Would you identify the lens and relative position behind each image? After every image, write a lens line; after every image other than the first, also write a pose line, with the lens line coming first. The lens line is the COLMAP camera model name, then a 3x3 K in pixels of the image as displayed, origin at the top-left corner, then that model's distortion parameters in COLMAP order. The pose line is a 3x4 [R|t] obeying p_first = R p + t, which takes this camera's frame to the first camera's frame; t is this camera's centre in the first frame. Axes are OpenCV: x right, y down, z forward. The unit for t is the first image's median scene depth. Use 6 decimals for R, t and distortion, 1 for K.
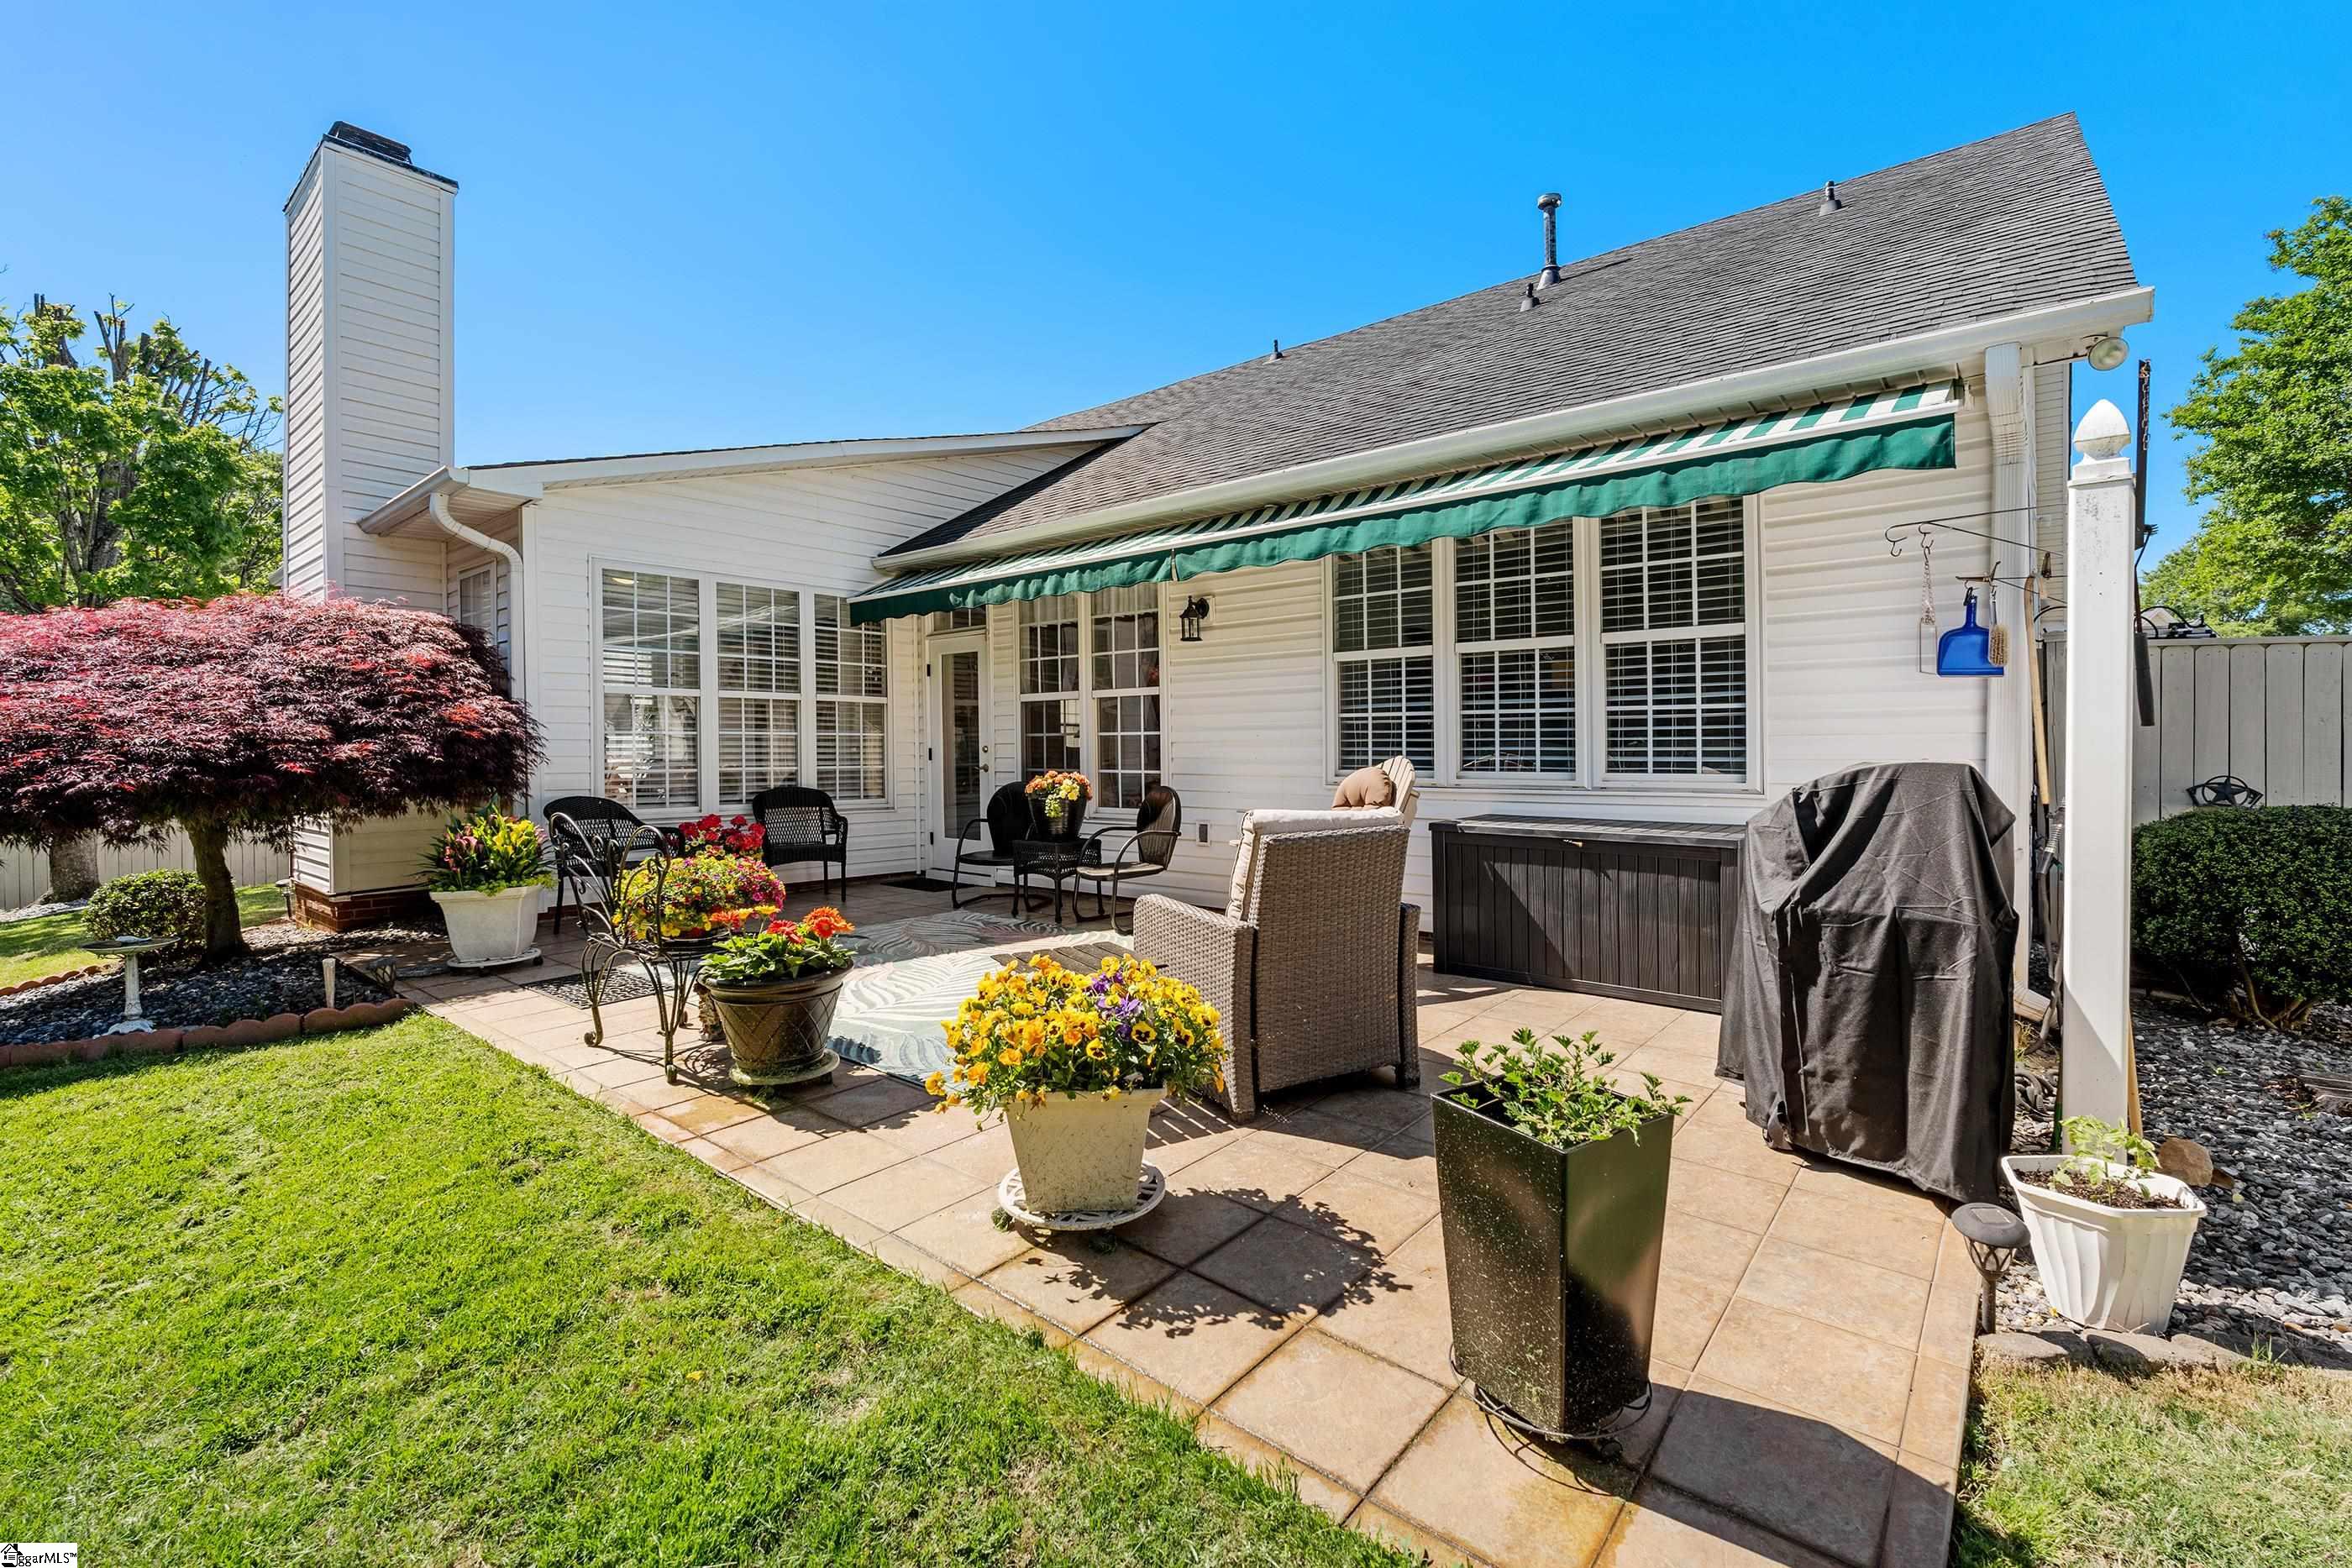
lens RADIAL K [[1030.0, 0, 1182.4], [0, 1030.0, 785.6], [0, 0, 1]] dist [-0.025269, -0.000211]
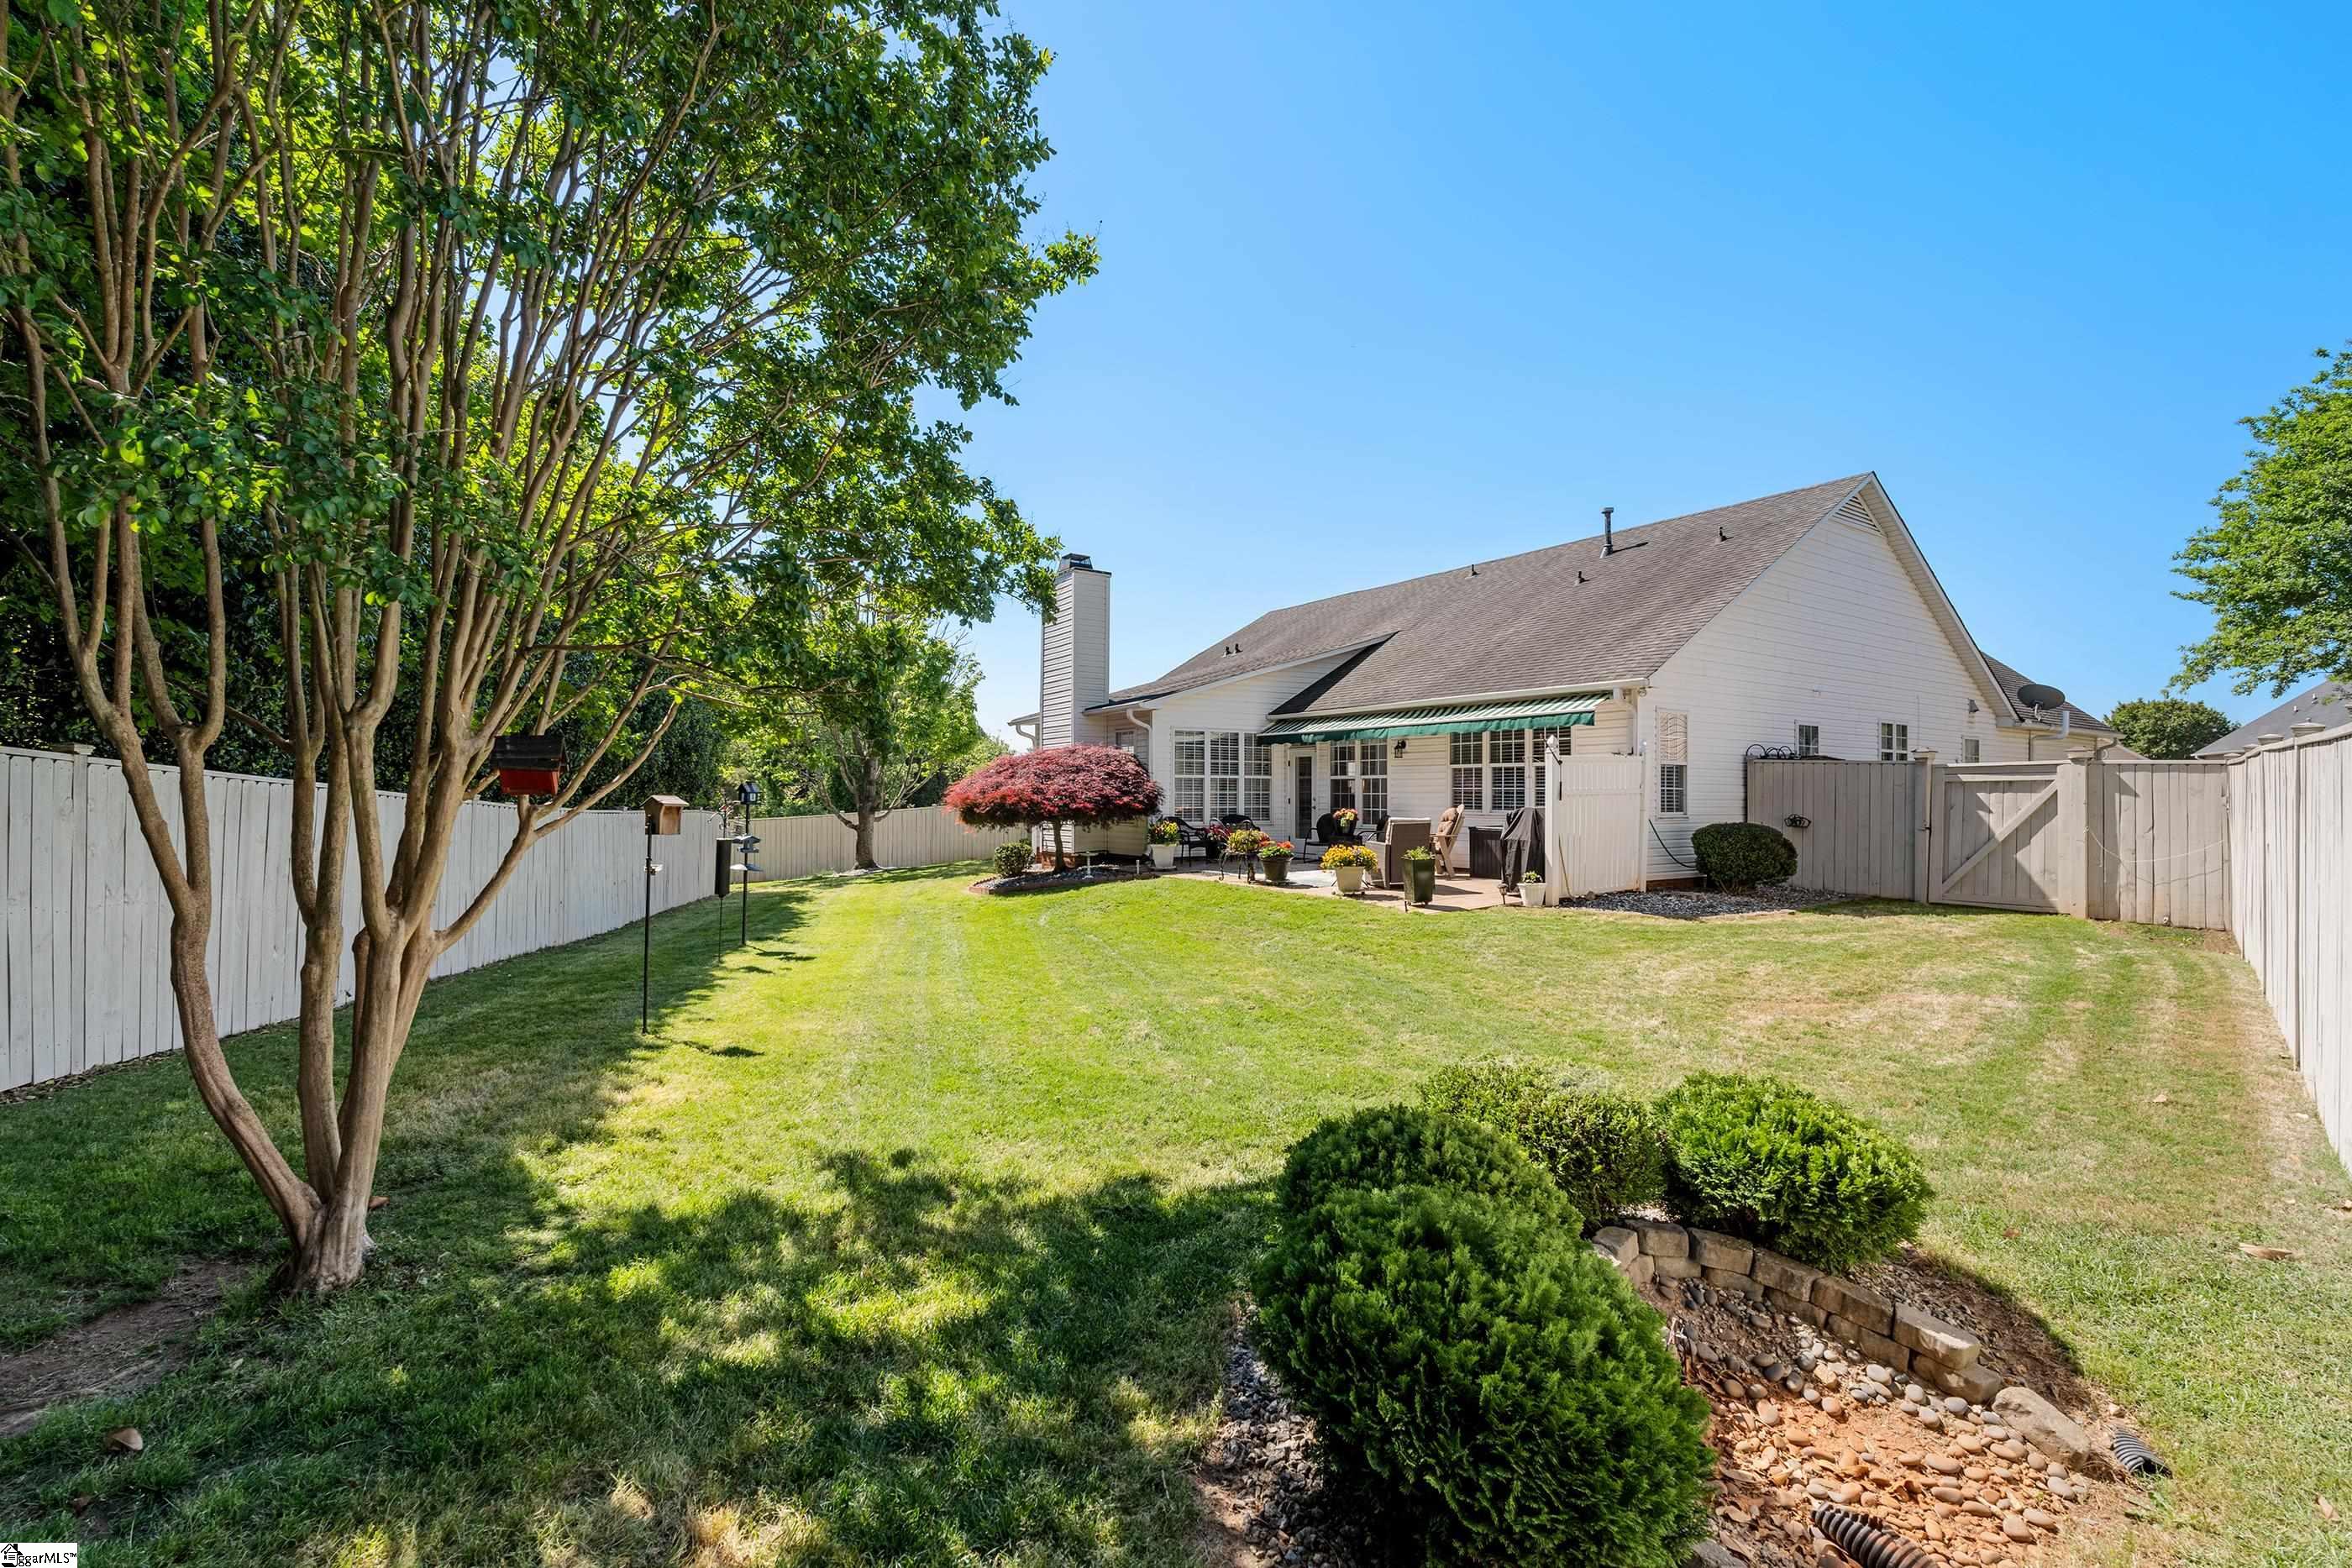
lens RADIAL K [[1030.0, 0, 1182.4], [0, 1030.0, 785.6], [0, 0, 1]] dist [-0.025269, -0.000211]
pose [[0.961293, 0.003393, -0.275507, 0.194845], [-0.014340, 0.999185, -0.037730, 0.031637], [0.275154, 0.040221, 0.960558, -1.581869]]
